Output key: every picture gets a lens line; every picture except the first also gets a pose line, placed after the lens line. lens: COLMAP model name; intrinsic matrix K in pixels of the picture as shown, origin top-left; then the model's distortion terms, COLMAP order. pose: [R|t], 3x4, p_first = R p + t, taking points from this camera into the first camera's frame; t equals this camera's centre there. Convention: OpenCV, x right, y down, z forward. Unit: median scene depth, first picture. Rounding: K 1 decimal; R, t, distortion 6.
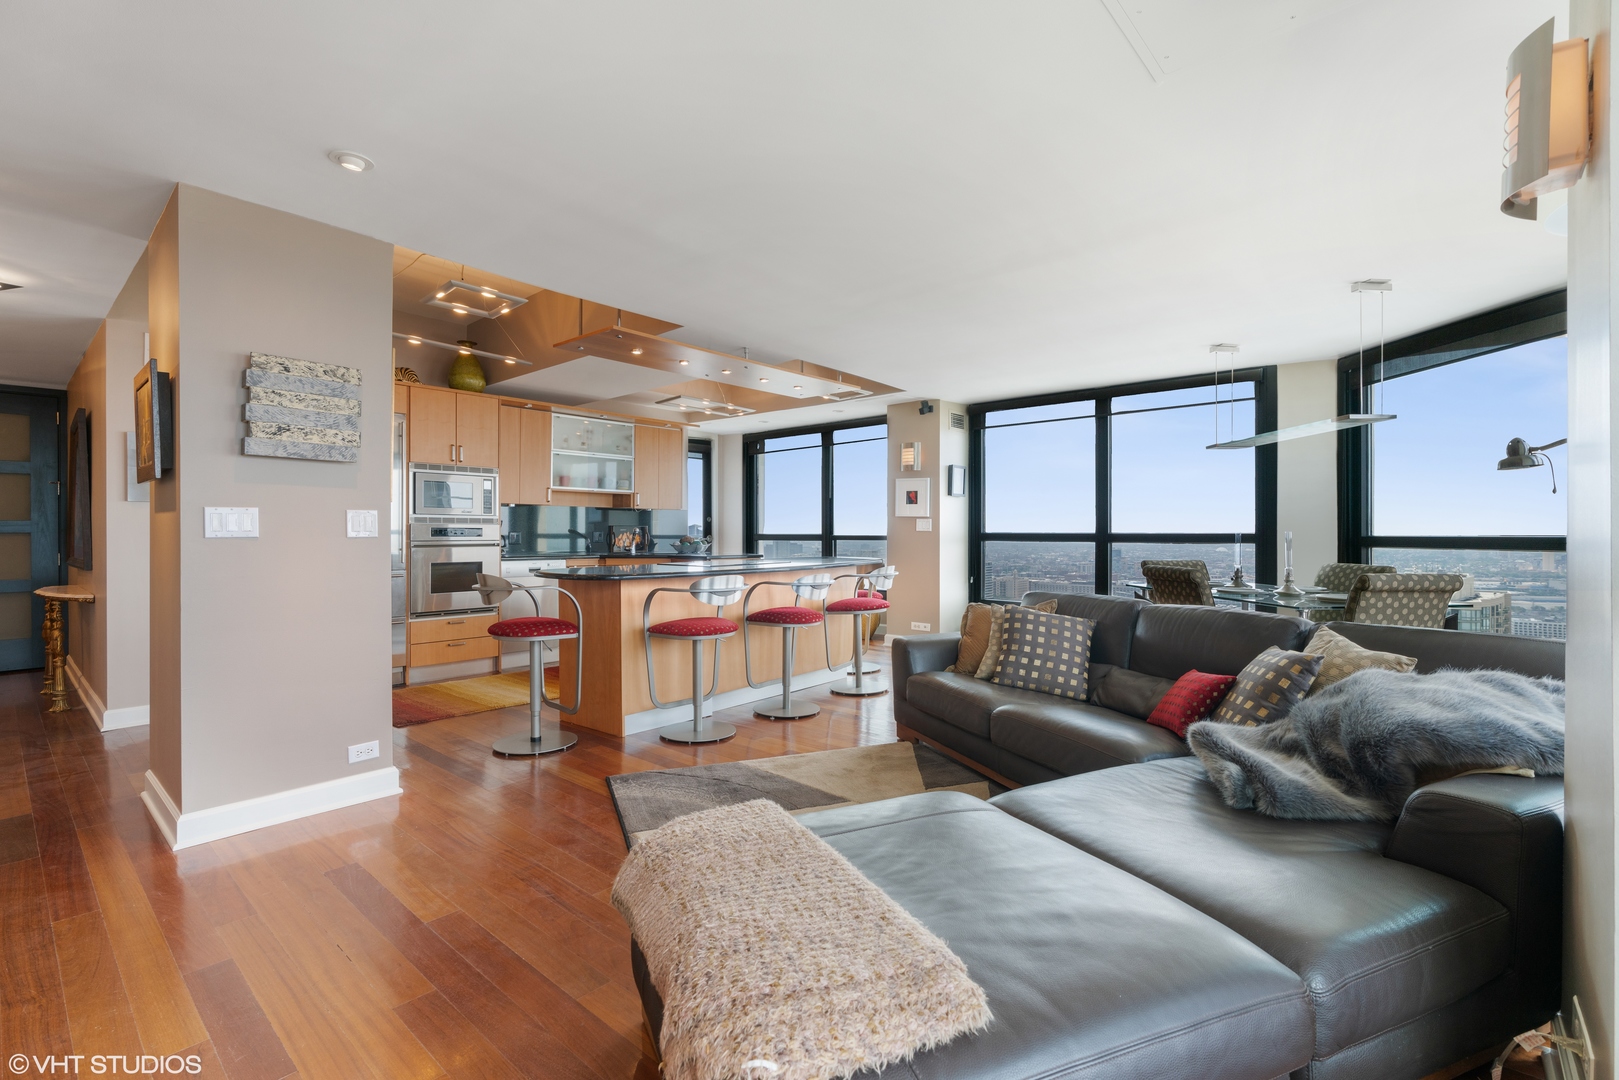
lens RADIAL K [[736.6, 0, 812.0], [0, 736.6, 540.0], [0, 0, 1]] dist [-0.009903, 0.003257]
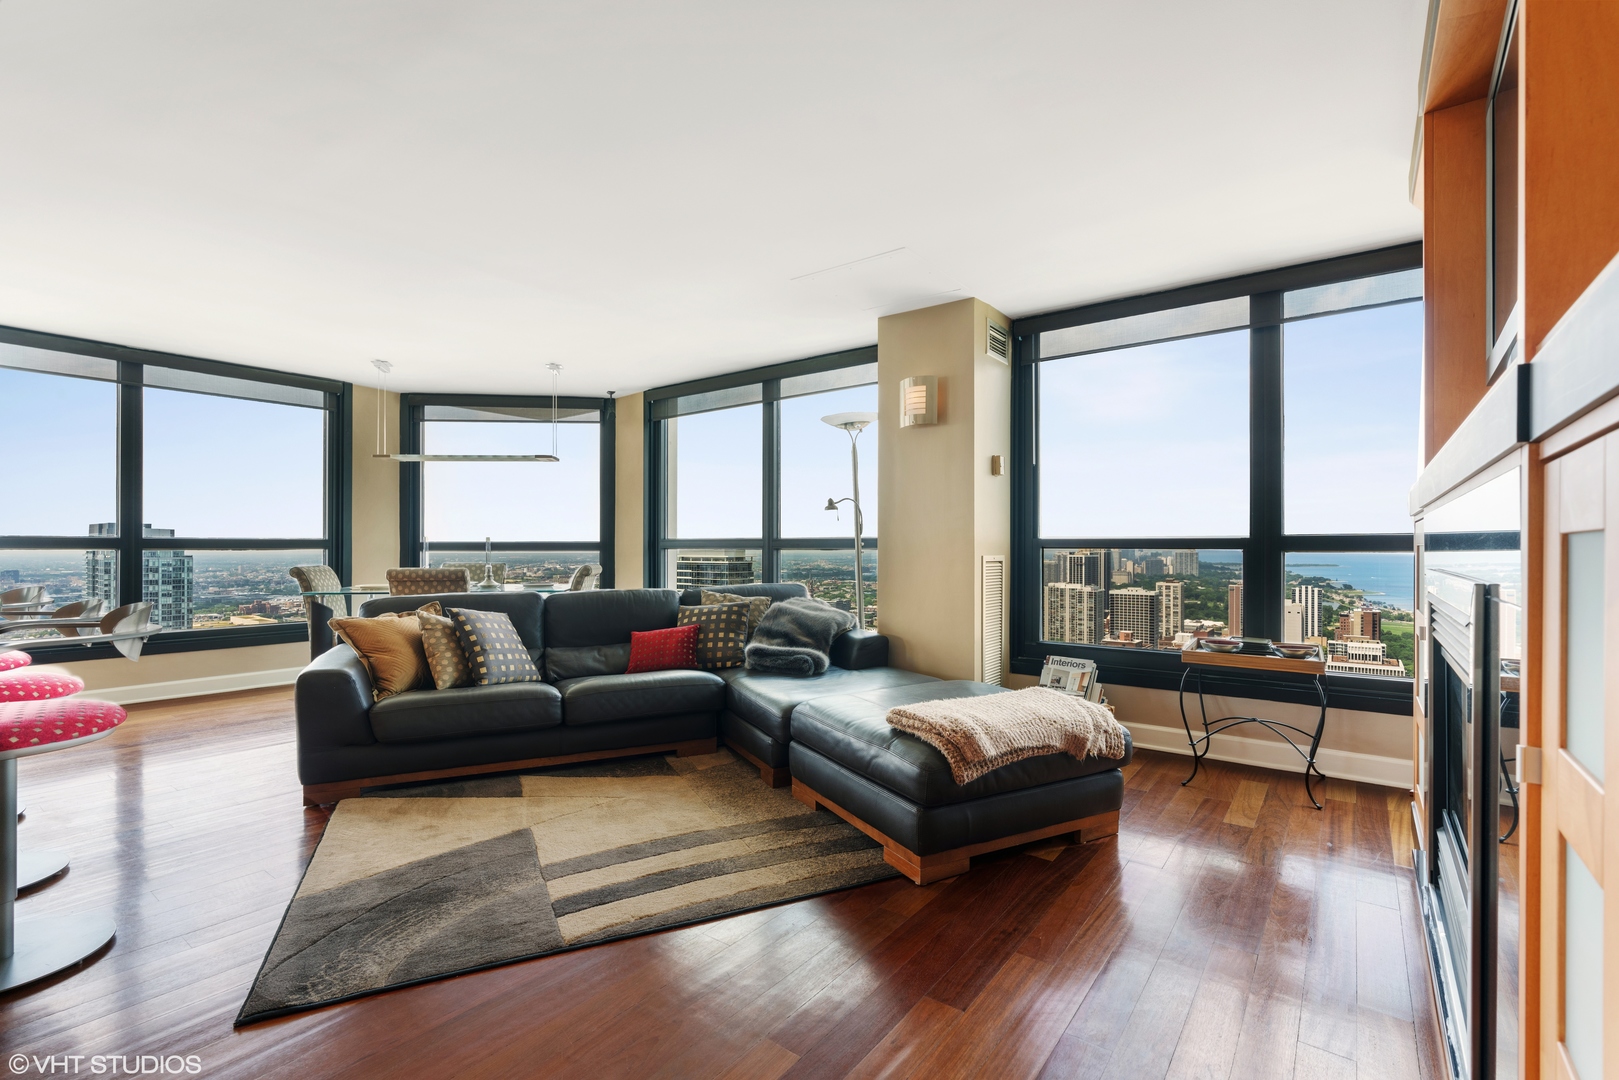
lens RADIAL K [[736.6, 0, 816.7], [0, 736.6, 550.1], [0, 0, 1]] dist [-0.009903, 0.003257]
pose [[-0.084504, -0.001667, 0.996422, -0.452974], [0.008790, 0.999958, 0.002418, 0.009168], [-0.996384, 0.008963, -0.084486, 0.378433]]
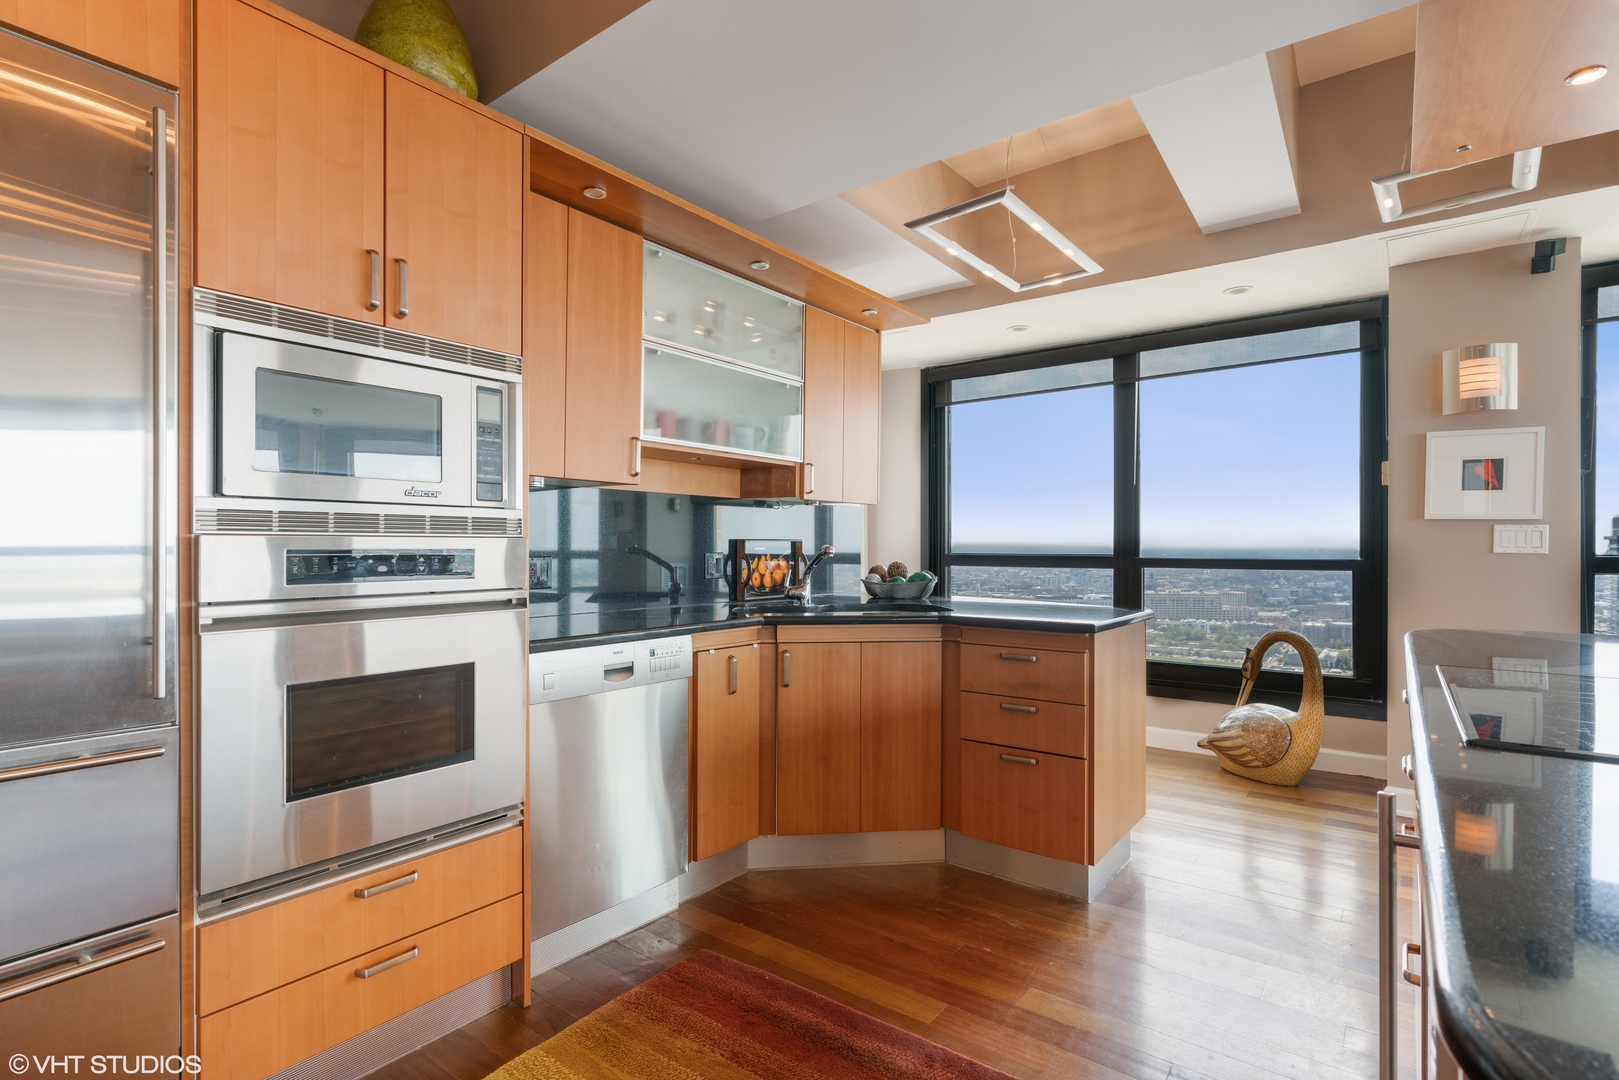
lens RADIAL K [[791.3, 0, 811.1], [0, 791.3, 546.5], [0, 0, 1]] dist [-0.003969, 0.000170]
pose [[0.997570, 0.000252, 0.069666, -0.331173], [0.000187, 0.999980, -0.006290, -0.015448], [-0.069666, 0.006287, 0.997551, 0.665649]]
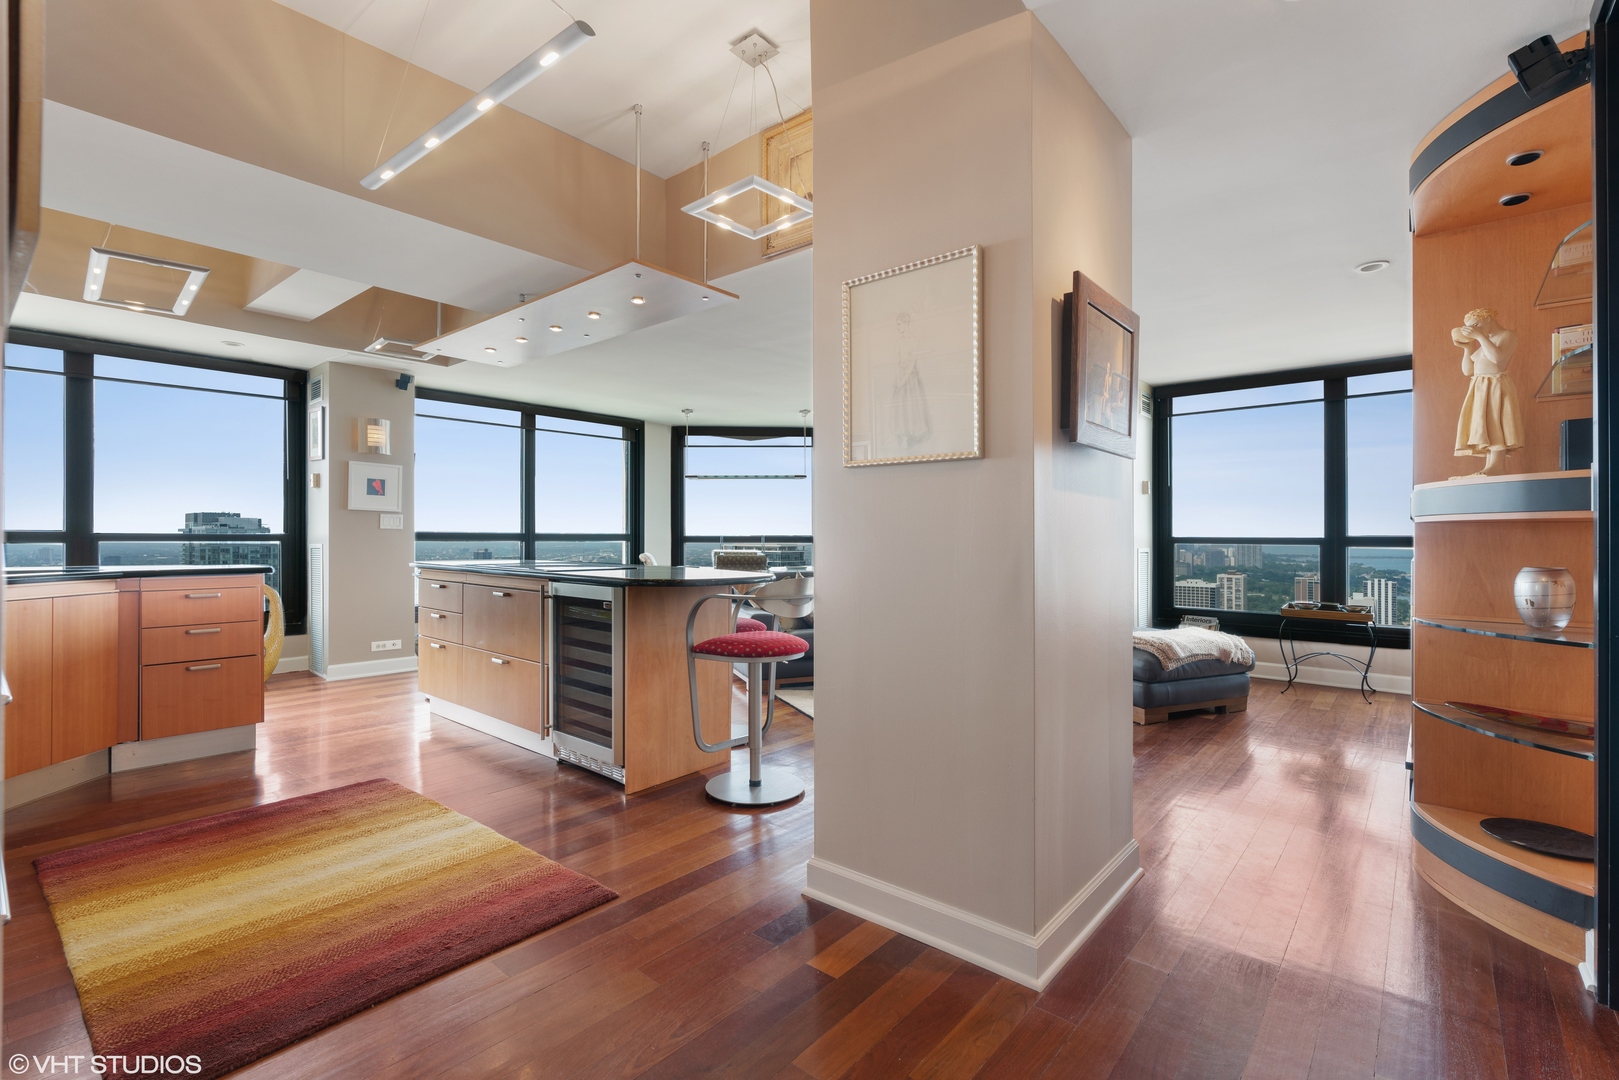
lens RADIAL K [[736.6, 0, 813.4], [0, 736.6, 532.6], [0, 0, 1]] dist [-0.009903, 0.003257]
pose [[-0.015482, 0.007766, 0.999850, -0.785140], [0.005291, 0.999956, -0.007685, 0.000829], [-0.999866, 0.005171, -0.015522, 0.622734]]
